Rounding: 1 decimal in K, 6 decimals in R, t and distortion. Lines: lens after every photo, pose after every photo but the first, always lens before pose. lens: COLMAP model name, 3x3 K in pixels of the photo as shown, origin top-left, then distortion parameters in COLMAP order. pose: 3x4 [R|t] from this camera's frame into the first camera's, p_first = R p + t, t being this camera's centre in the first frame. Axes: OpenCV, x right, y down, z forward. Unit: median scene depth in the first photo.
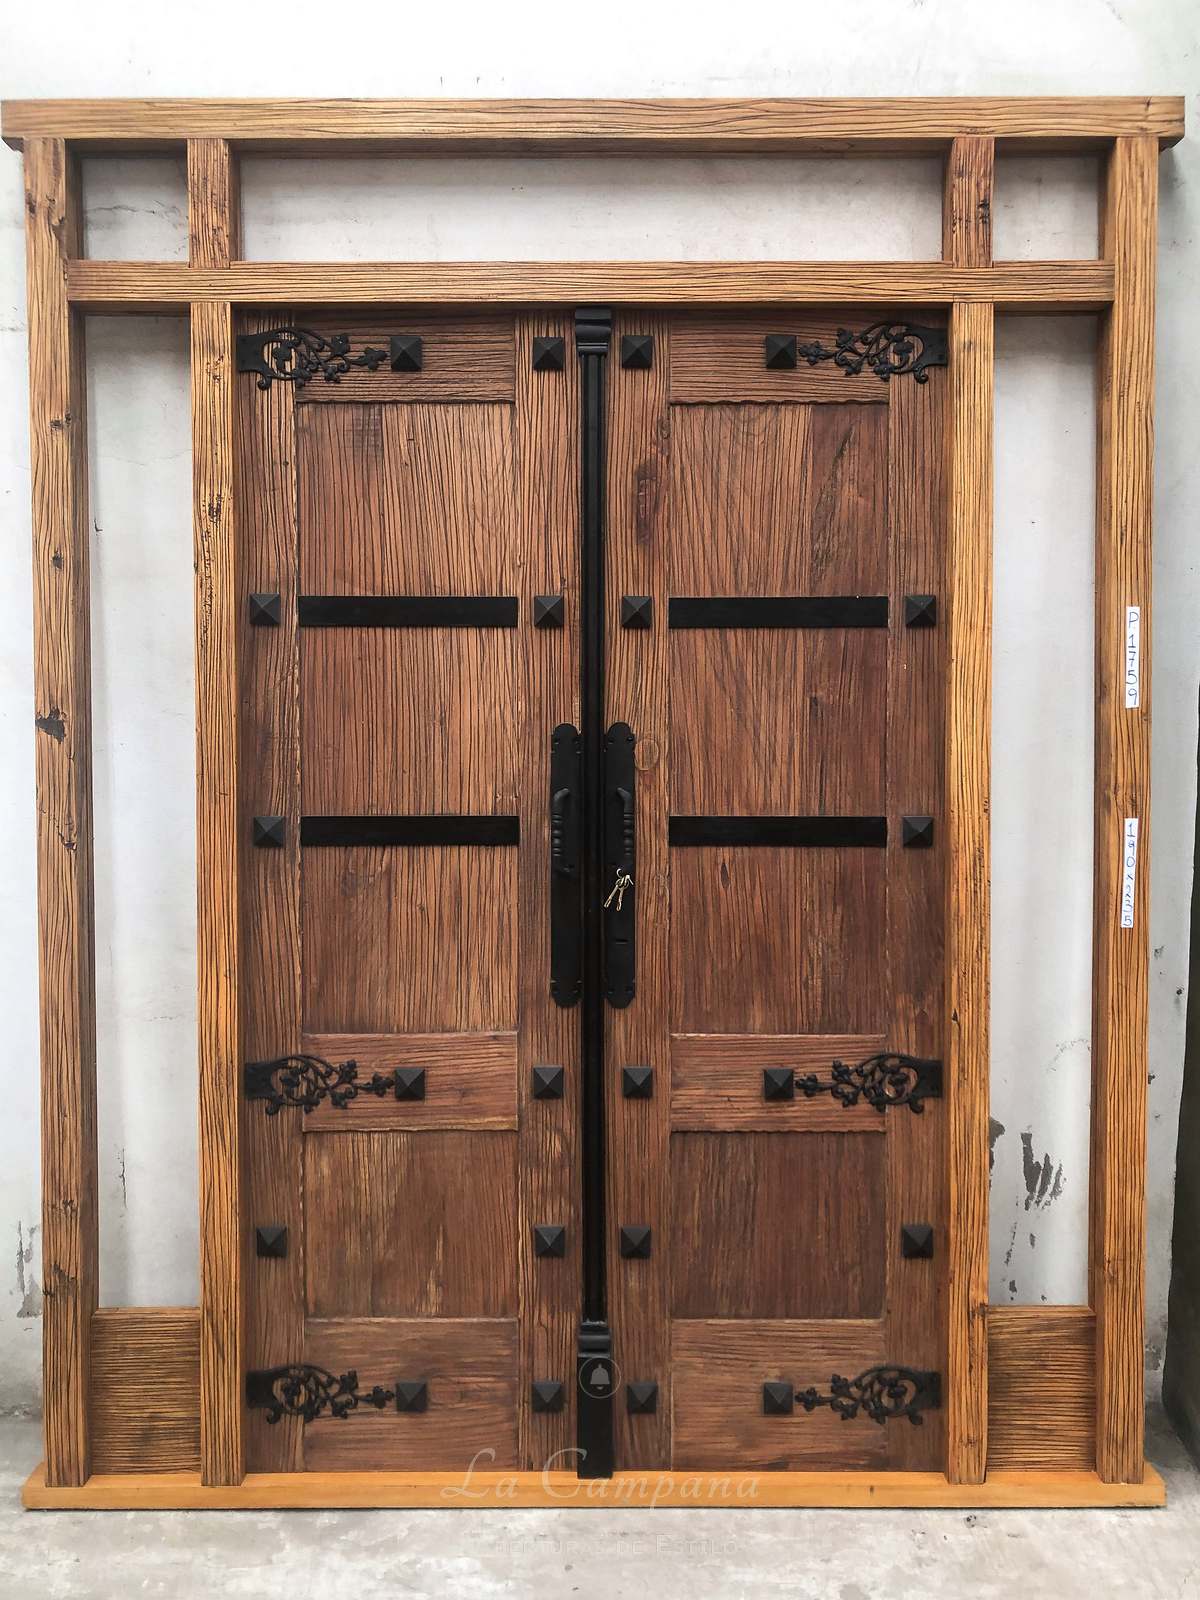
lens RADIAL K [[1346.5, 0, 616.2], [0, 1346.5, 783.5], [0, 0, 1]] dist [0.028439, -0.042443]
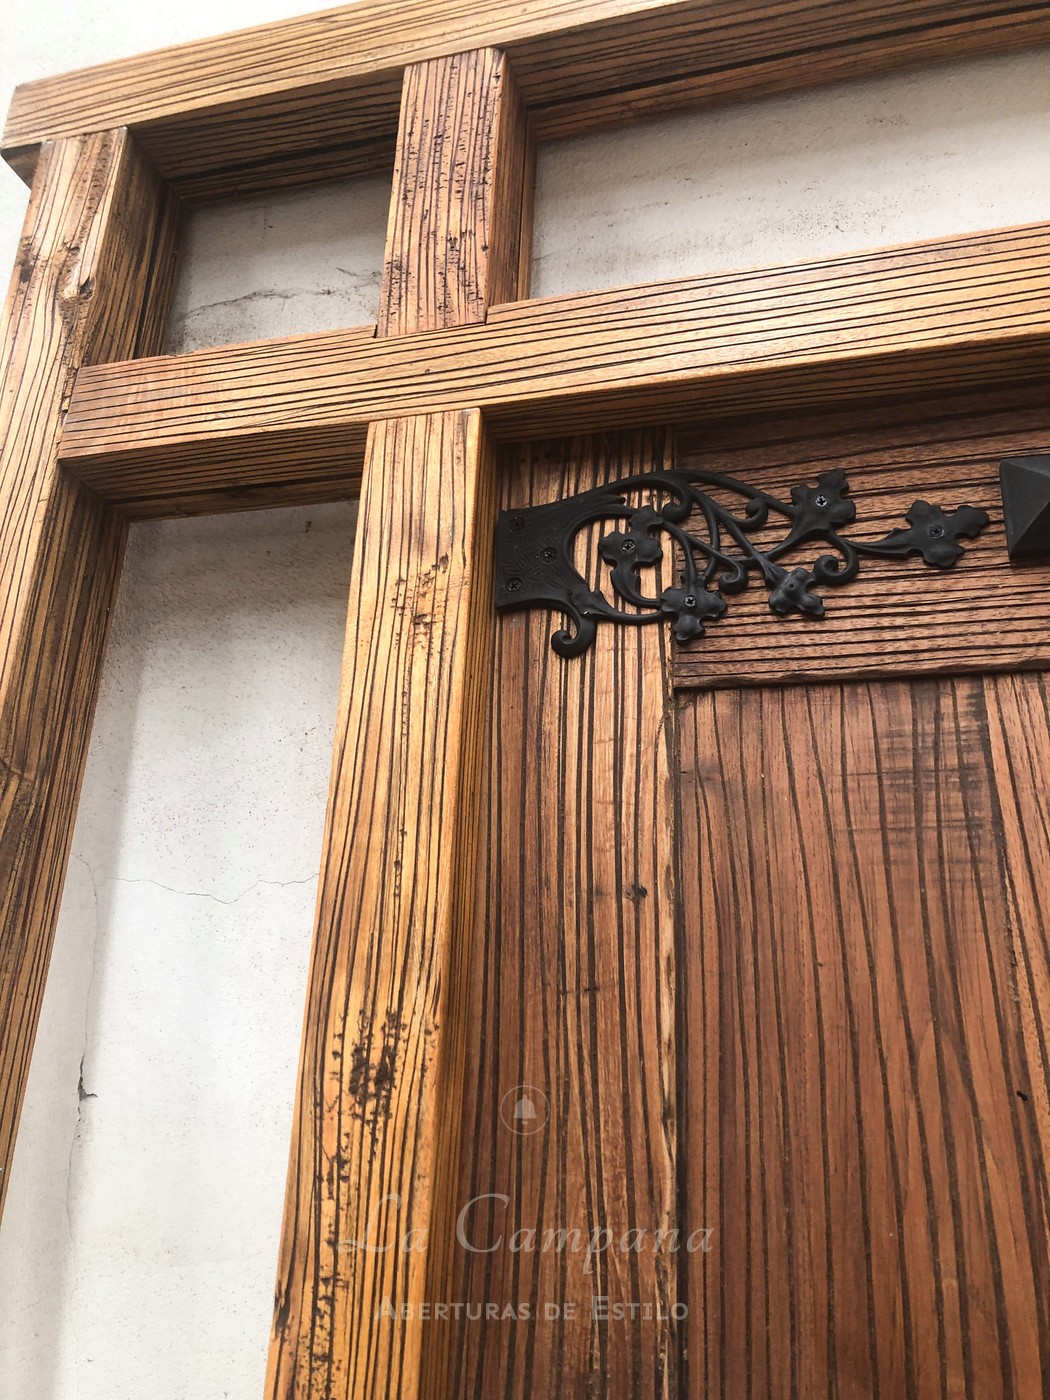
lens RADIAL K [[1178.2, 0, 519.9], [0, 1178.2, 705.5], [0, 0, 1]] dist [0.028439, -0.042443]
pose [[0.956974, -0.056044, -0.284710, -0.196026], [-0.052765, 0.931203, -0.360661, -0.183883], [0.285336, 0.360166, 0.888180, 0.762201]]
